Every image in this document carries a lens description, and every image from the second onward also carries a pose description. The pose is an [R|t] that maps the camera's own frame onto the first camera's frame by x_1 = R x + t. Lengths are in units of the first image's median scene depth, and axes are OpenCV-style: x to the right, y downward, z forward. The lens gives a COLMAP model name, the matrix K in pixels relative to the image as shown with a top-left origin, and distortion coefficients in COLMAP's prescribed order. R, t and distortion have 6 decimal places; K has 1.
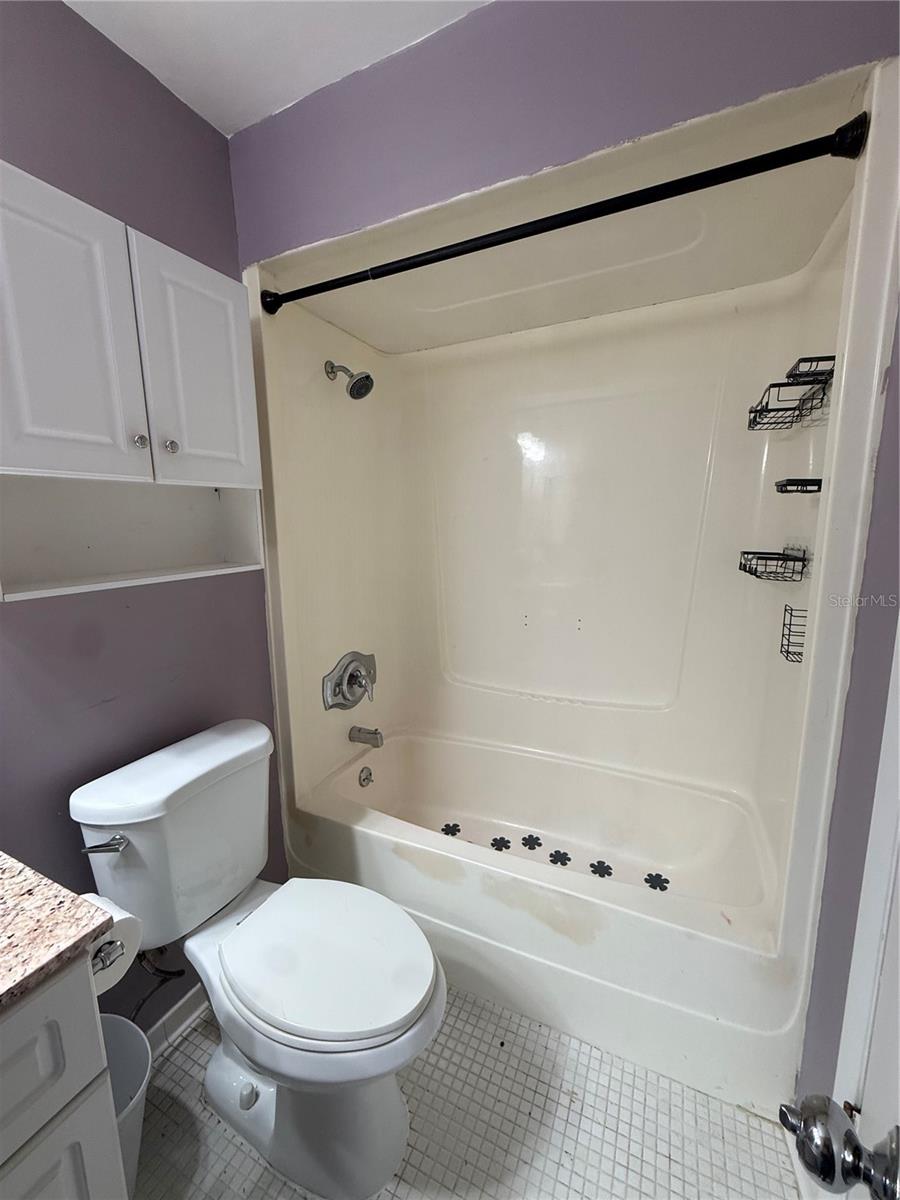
lens RADIAL K [[481.8, 0, 448.3], [0, 481.8, 598.5], [0, 0, 1]] dist [-0.001014, 0.000044]
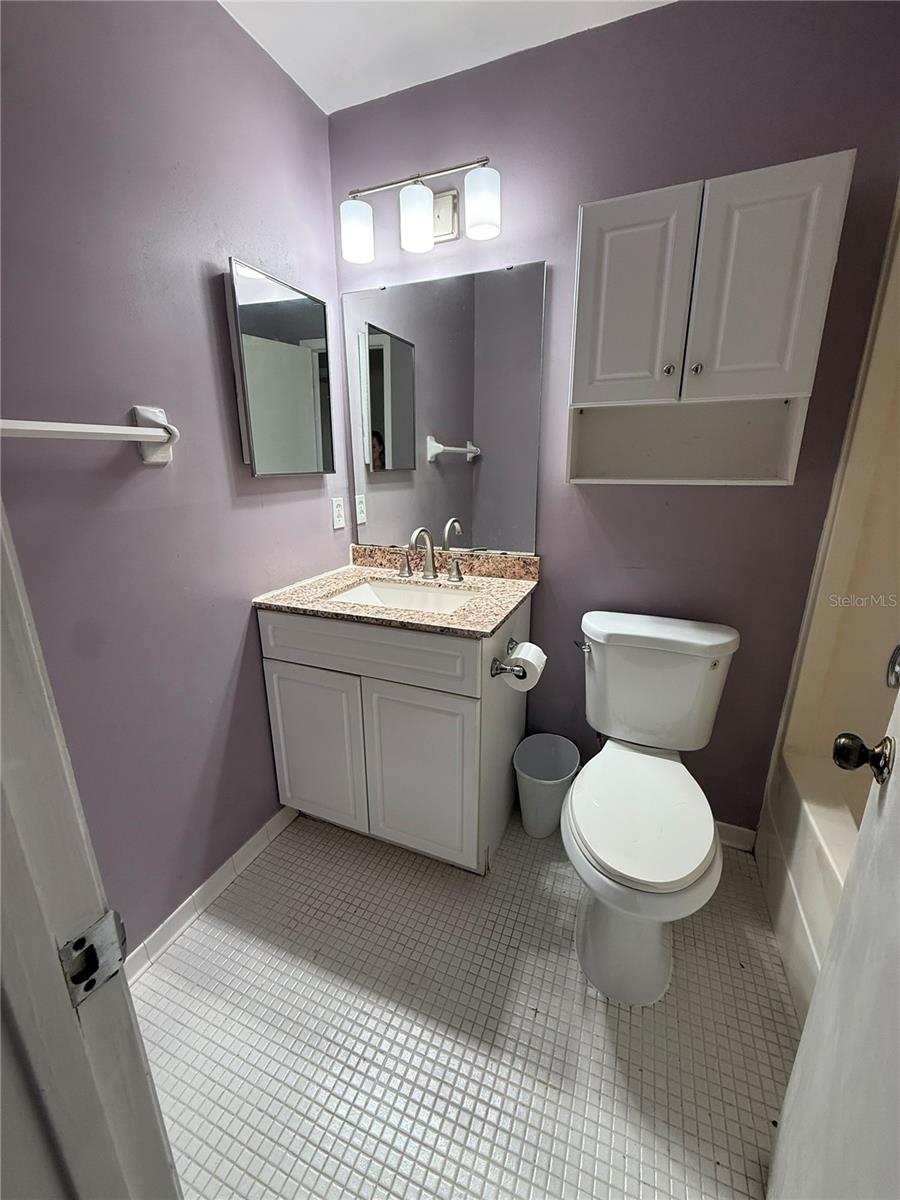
lens RADIAL K [[481.8, 0, 448.3], [0, 481.8, 598.5], [0, 0, 1]] dist [-0.001014, 0.000044]
pose [[0.056211, 0.303189, -0.951271, 0.695296], [-0.151310, 0.944360, 0.292045, -0.036225], [0.986887, 0.127520, 0.098959, 0.348907]]
